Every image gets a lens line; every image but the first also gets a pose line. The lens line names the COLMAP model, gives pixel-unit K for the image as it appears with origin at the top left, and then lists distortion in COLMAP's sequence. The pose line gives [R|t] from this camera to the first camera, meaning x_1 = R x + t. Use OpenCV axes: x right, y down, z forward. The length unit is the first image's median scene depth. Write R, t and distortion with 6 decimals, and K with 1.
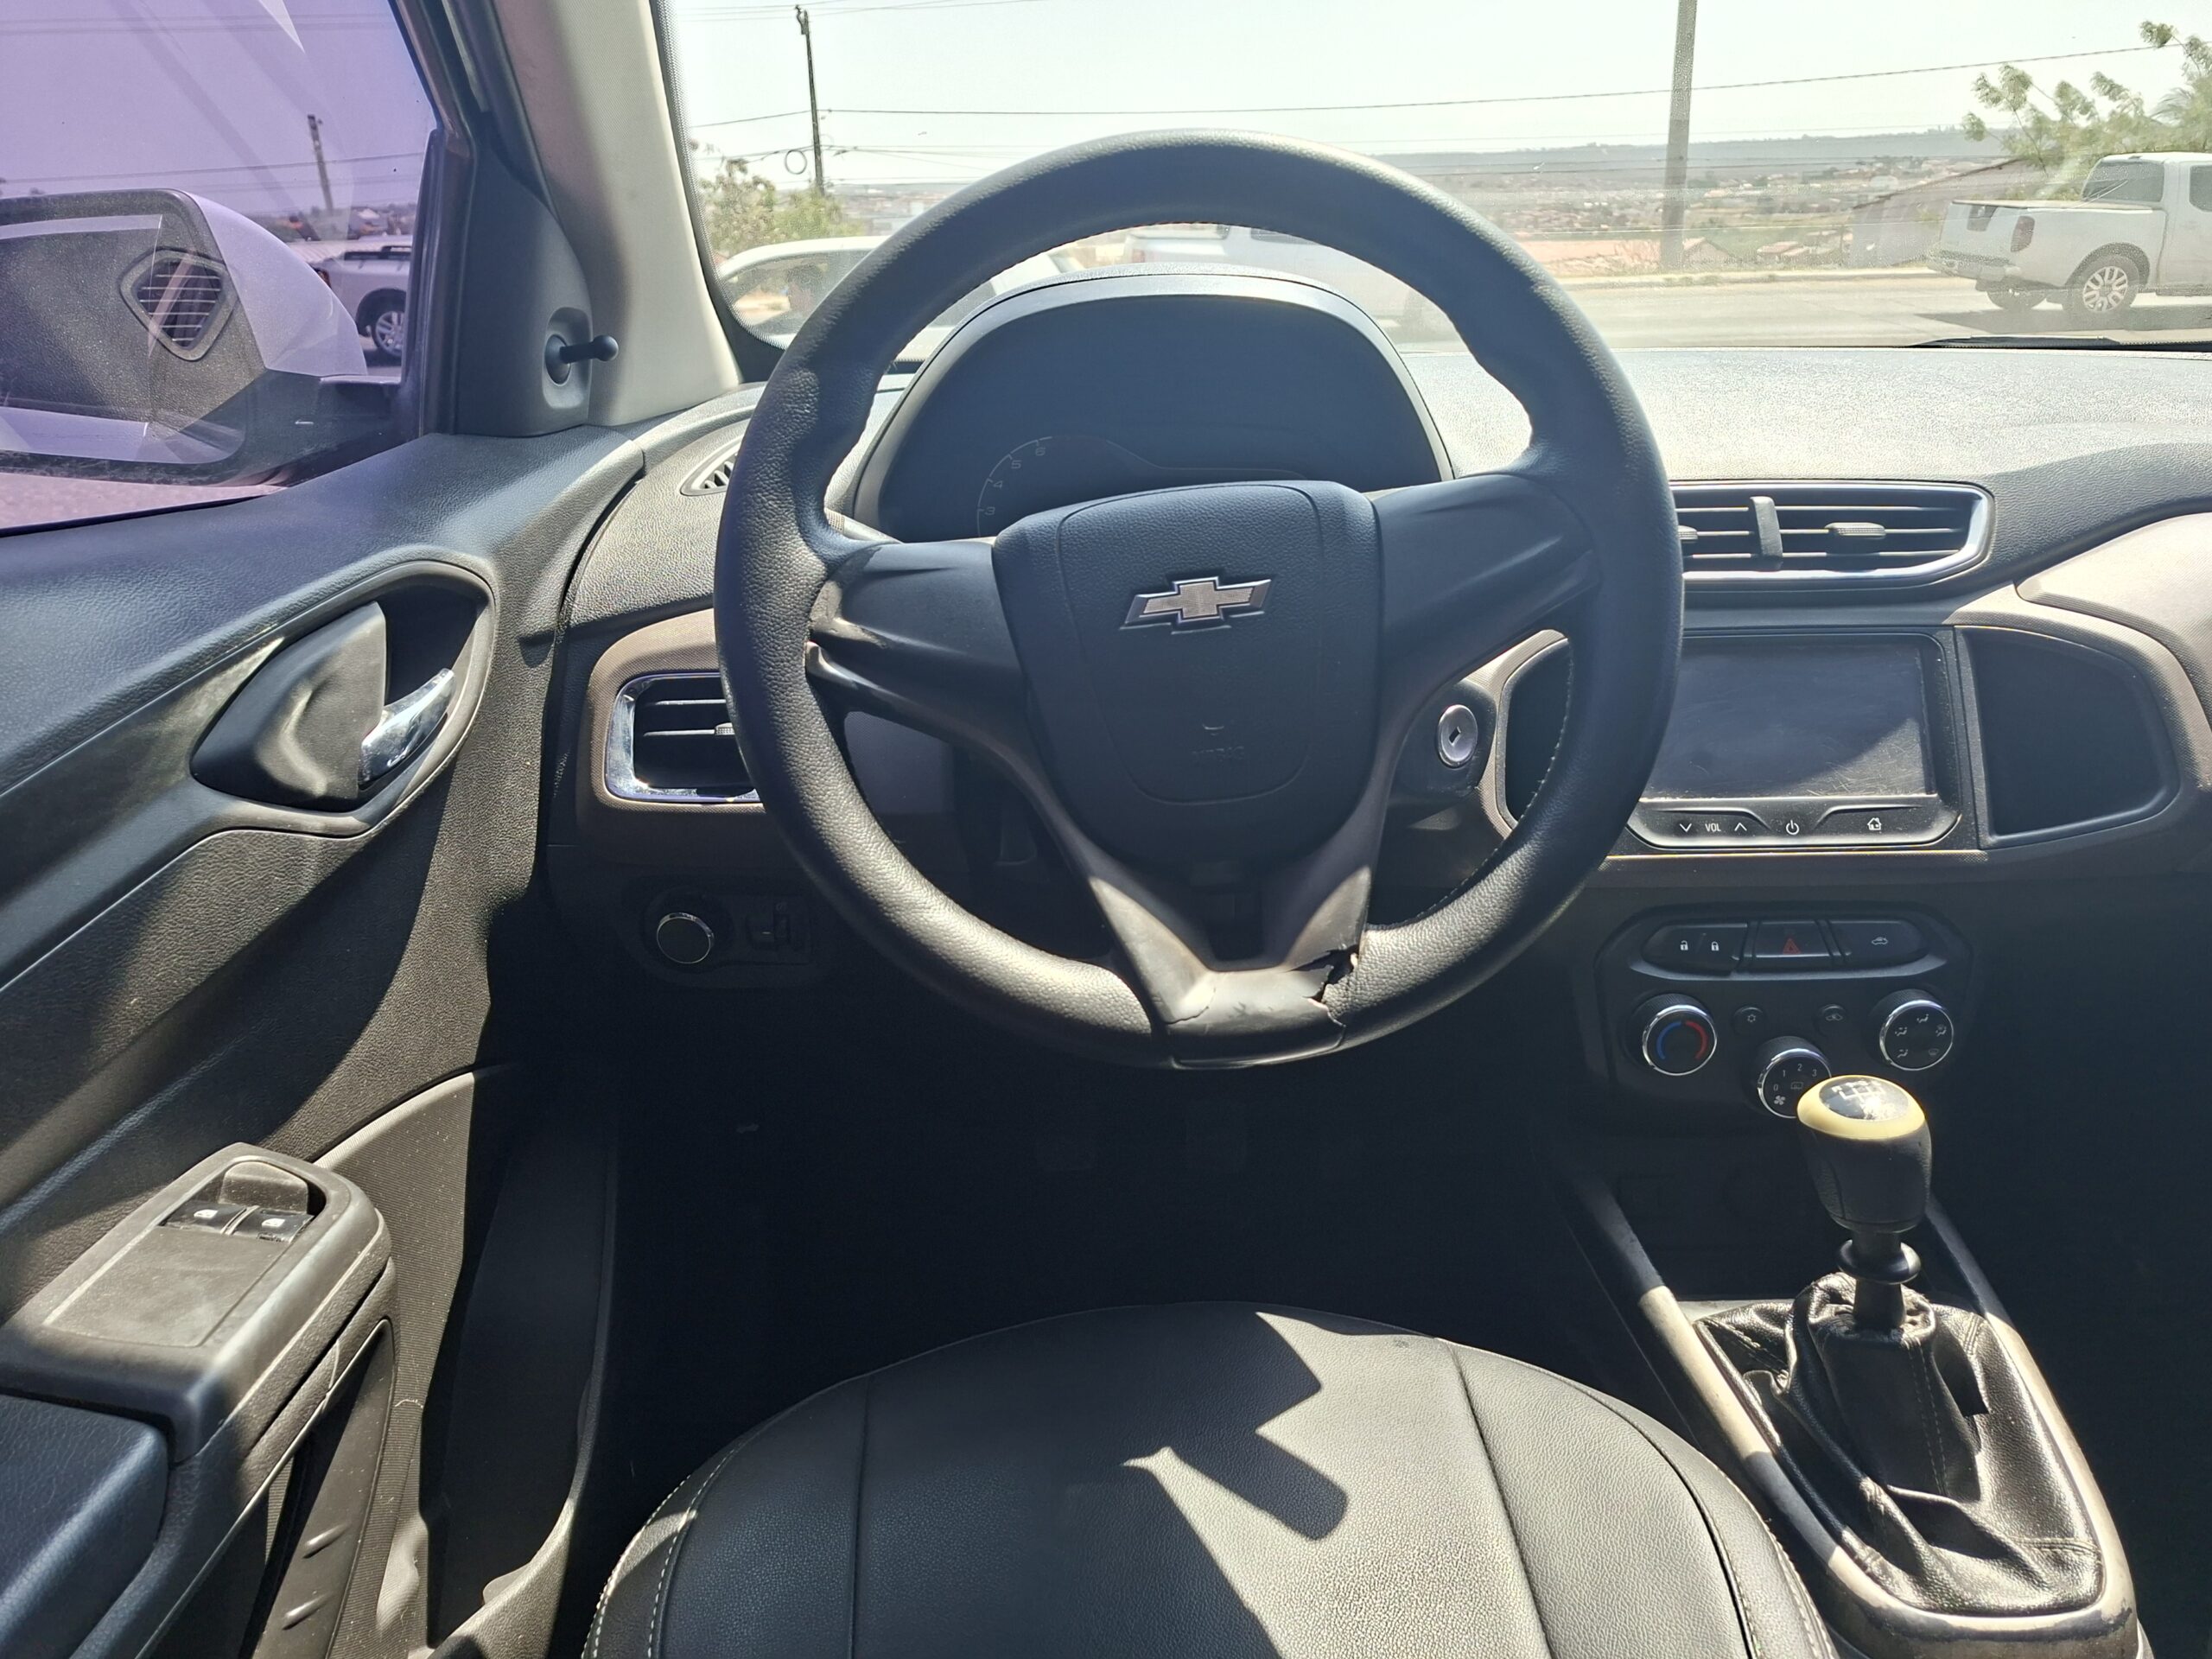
lens RADIAL K [[1597.2, 0, 1102.3], [0, 1597.2, 807.4], [0, 0, 1]] dist [0.066942, -0.090180]
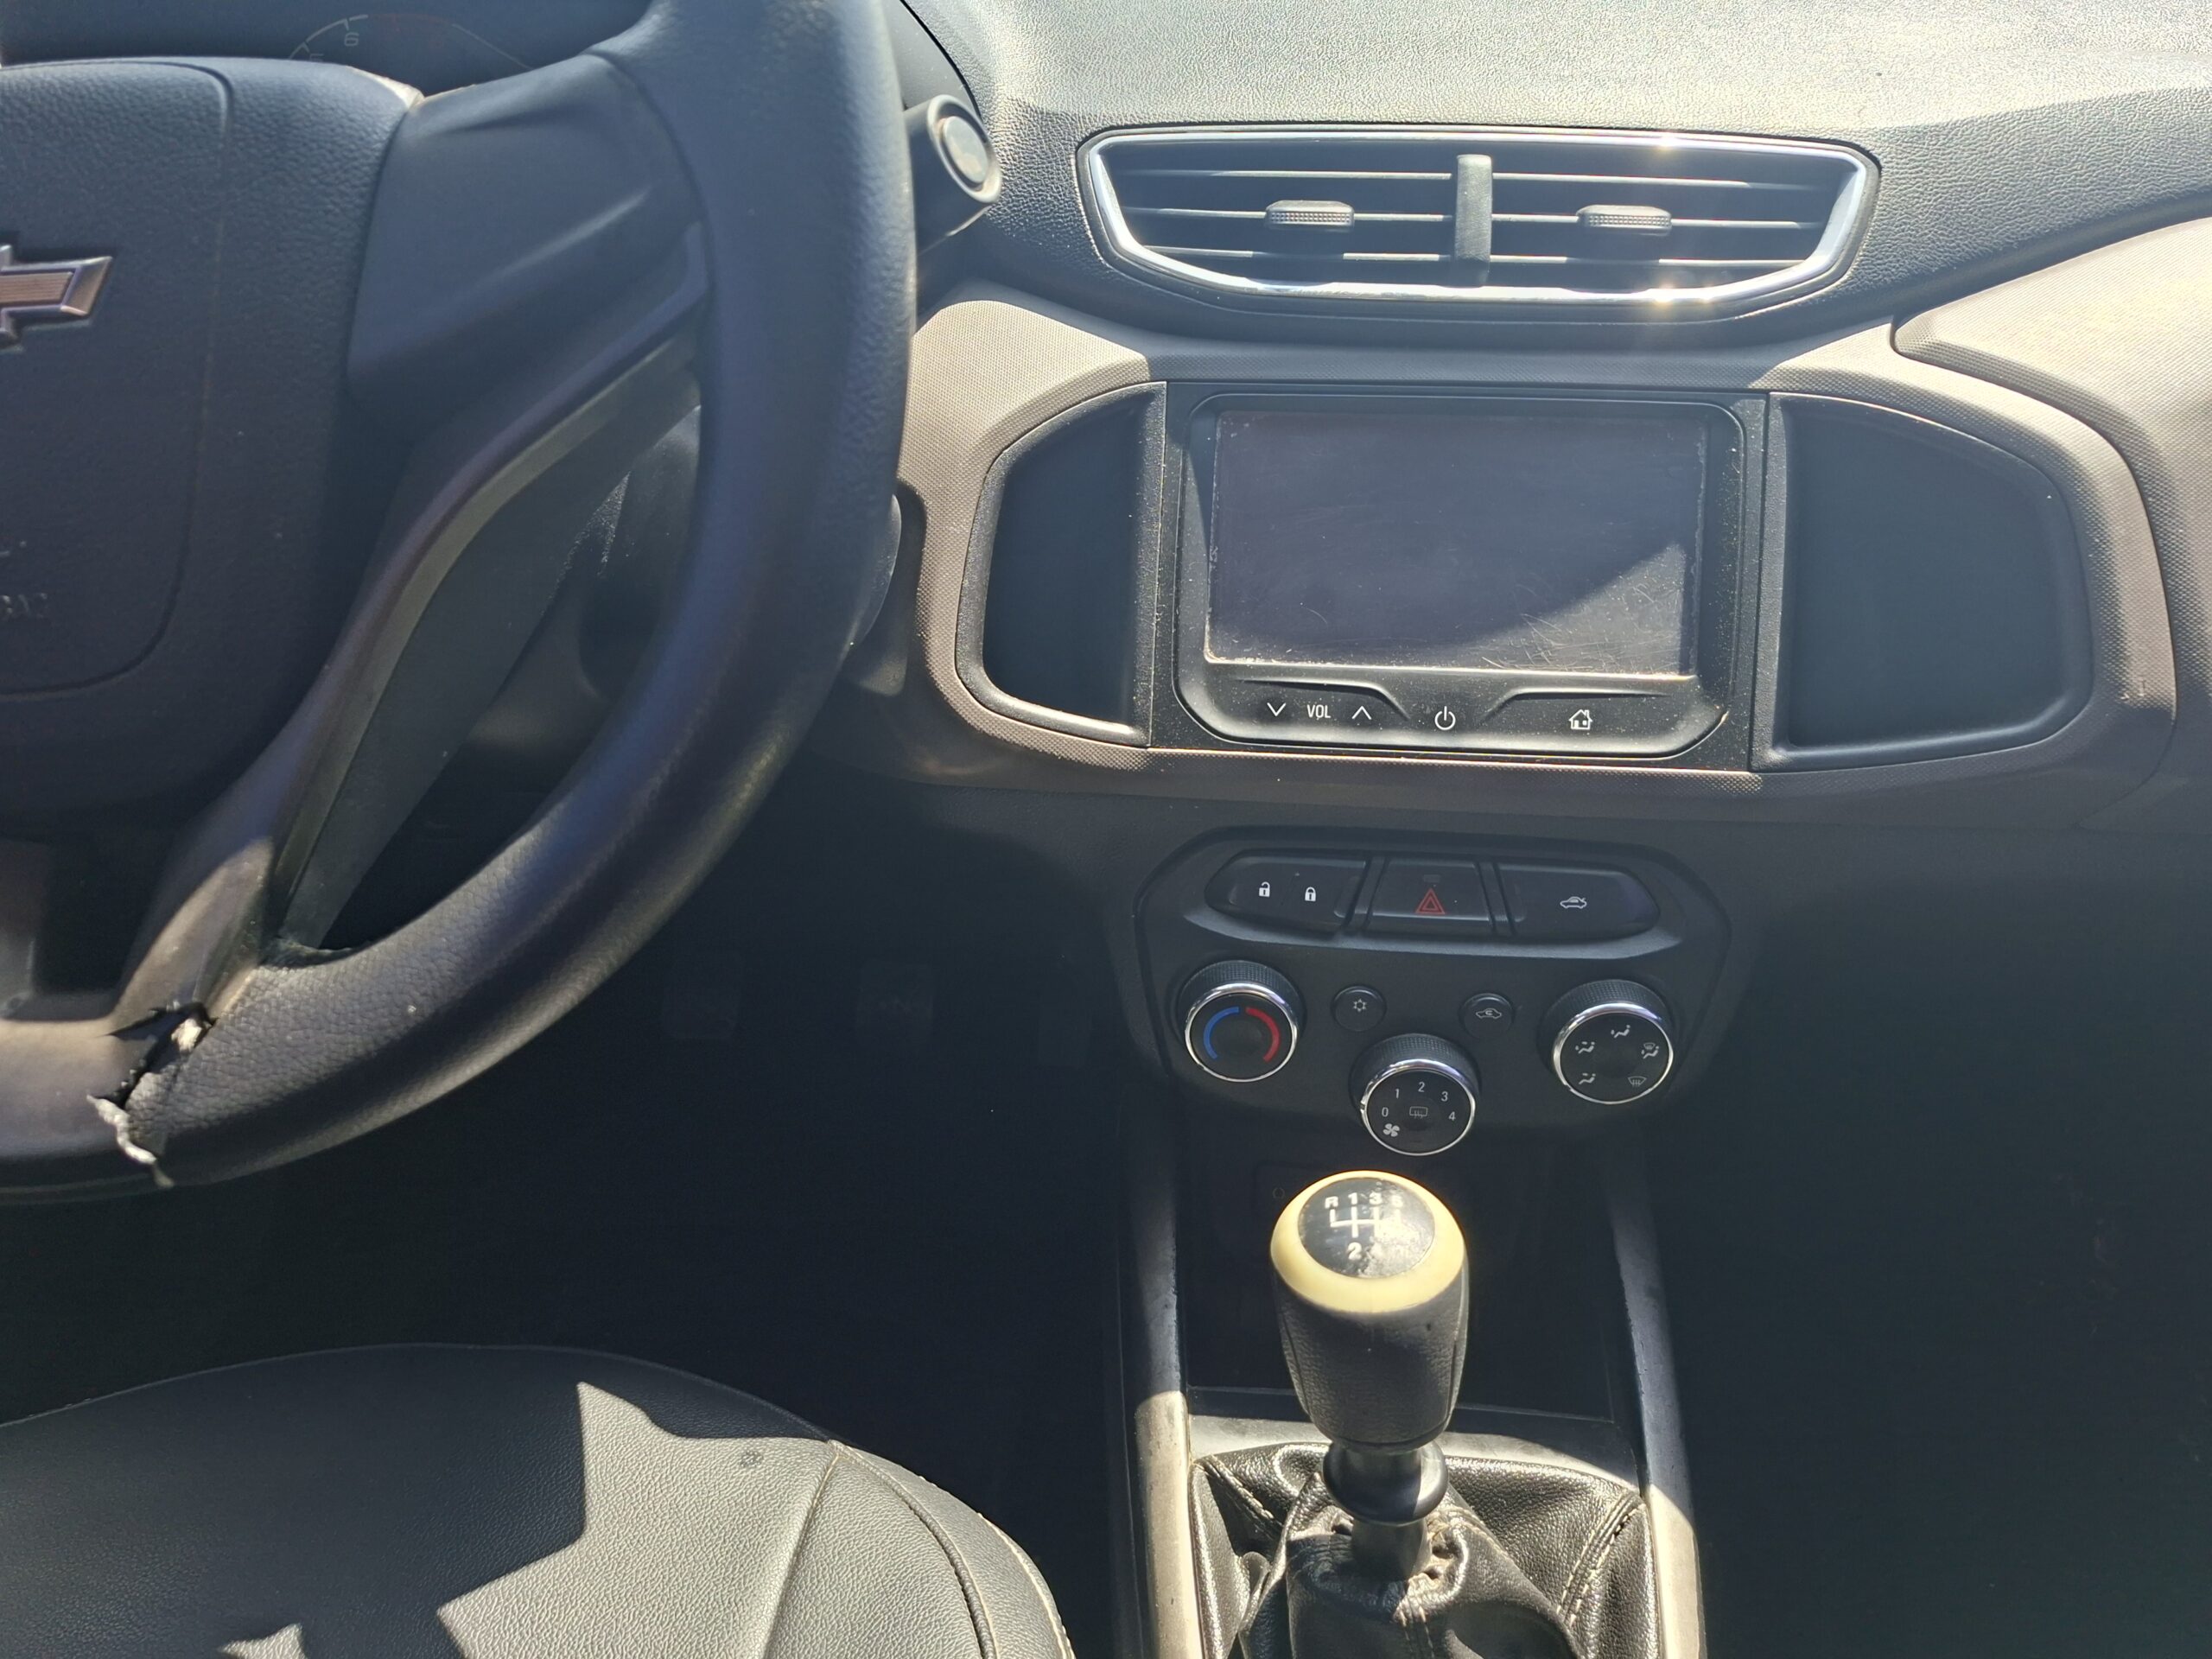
lens RADIAL K [[1597.2, 0, 1102.3], [0, 1597.2, 807.4], [0, 0, 1]] dist [0.066942, -0.090180]
pose [[0.995298, 0.061114, -0.075140, 0.343351], [-0.046716, 0.982500, 0.180308, -0.058882], [0.084844, -0.175950, 0.980736, 0.374316]]
